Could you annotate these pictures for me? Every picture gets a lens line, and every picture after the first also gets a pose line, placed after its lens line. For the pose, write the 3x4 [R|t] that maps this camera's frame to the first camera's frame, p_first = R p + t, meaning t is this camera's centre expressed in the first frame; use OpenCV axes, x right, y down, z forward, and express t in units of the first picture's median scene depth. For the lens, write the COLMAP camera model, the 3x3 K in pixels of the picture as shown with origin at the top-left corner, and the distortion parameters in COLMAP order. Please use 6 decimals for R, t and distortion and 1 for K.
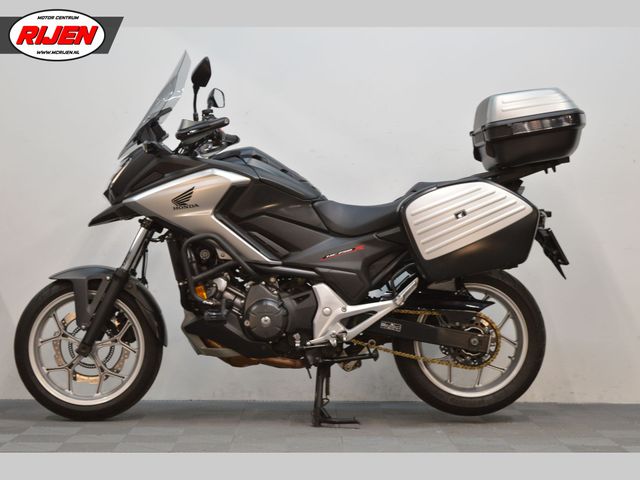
lens RADIAL K [[1320.6, 0, 320.0], [0, 1320.6, 240.0], [0, 0, 1]] dist [-0.028164, -0.024621]
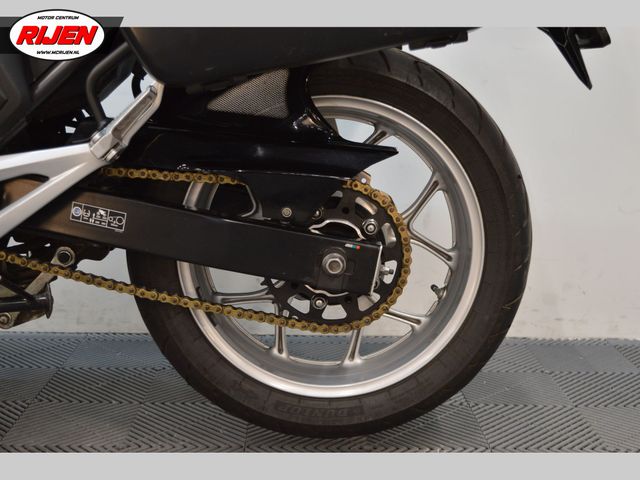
lens RADIAL K [[950.6, 0, 320.0], [0, 950.6, 240.0], [0, 0, 1]] dist [-0.005489, -0.013759]
pose [[0.999882, 0.011535, 0.010098, 0.108494], [-0.013127, 0.984434, 0.175262, 0.025984], [-0.007920, -0.175374, 0.984470, 0.737185]]
